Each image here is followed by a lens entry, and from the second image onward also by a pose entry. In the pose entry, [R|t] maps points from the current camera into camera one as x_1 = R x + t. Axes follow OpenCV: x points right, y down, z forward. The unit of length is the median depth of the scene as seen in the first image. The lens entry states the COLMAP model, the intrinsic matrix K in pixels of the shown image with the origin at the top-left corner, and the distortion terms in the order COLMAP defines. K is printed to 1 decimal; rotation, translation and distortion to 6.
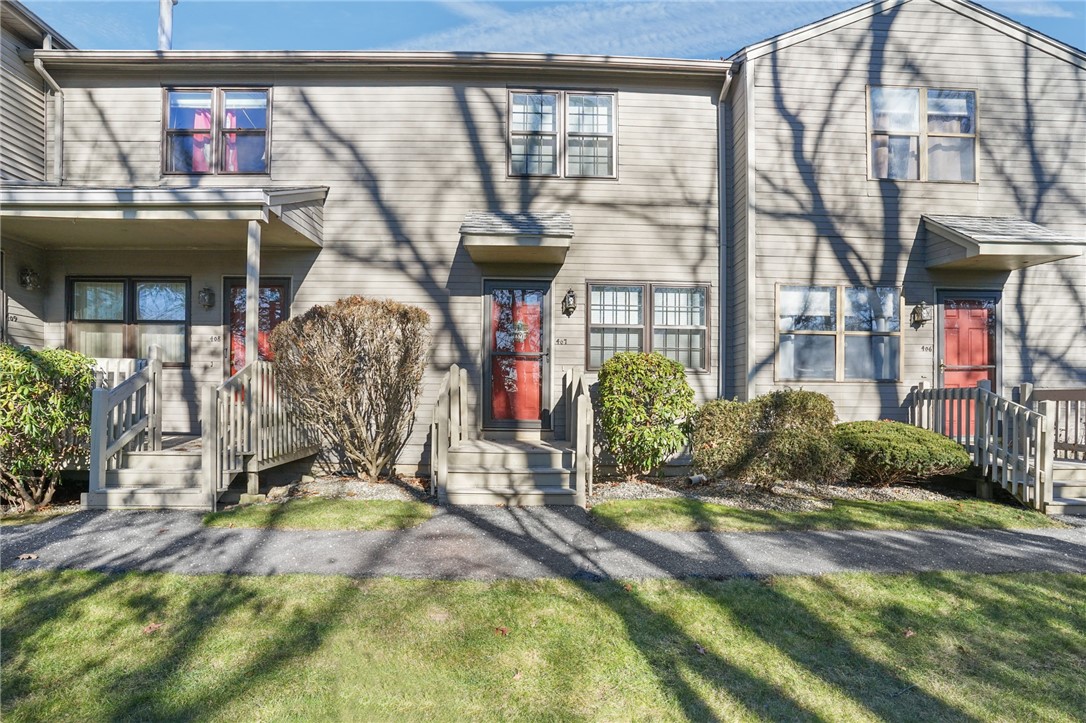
lens RADIAL K [[551.6, 0, 546.6], [0, 551.6, 385.7], [0, 0, 1]] dist [-0.084551, 0.038059]
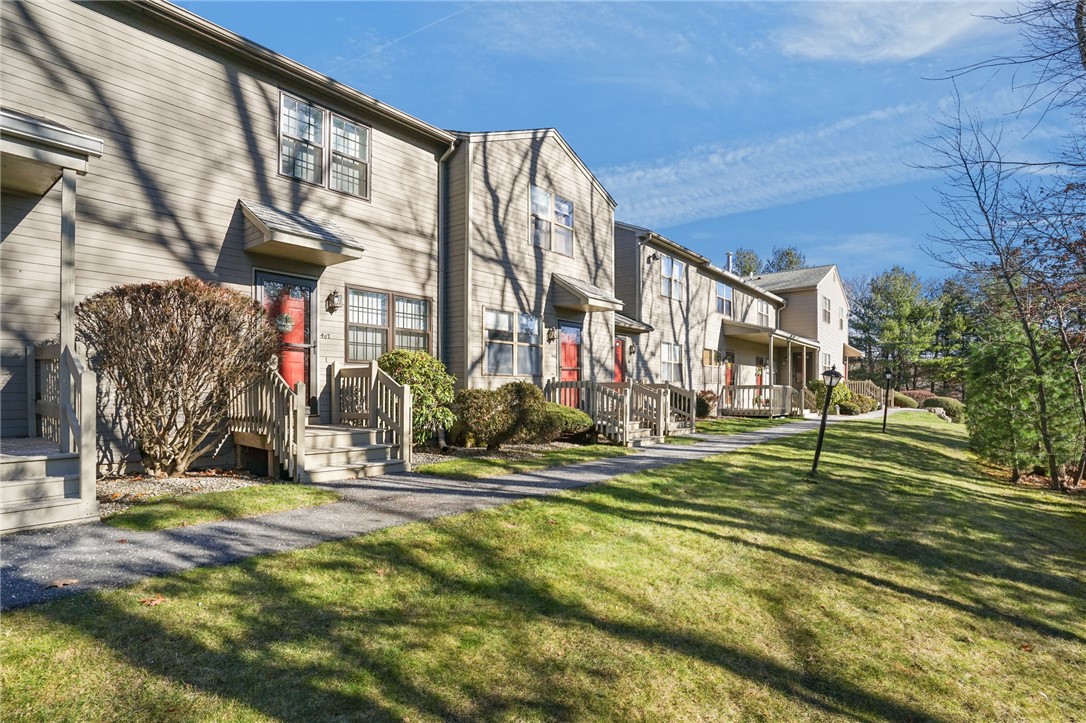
lens RADIAL K [[533.2, 0, 542.4], [0, 533.2, 353.8], [0, 0, 1]] dist [-0.079347, 0.035214]
pose [[0.665529, 0.045173, 0.745004, -0.492193], [-0.017542, 0.998838, -0.044893, -0.003643], [-0.746166, 0.016809, 0.665548, -0.040223]]
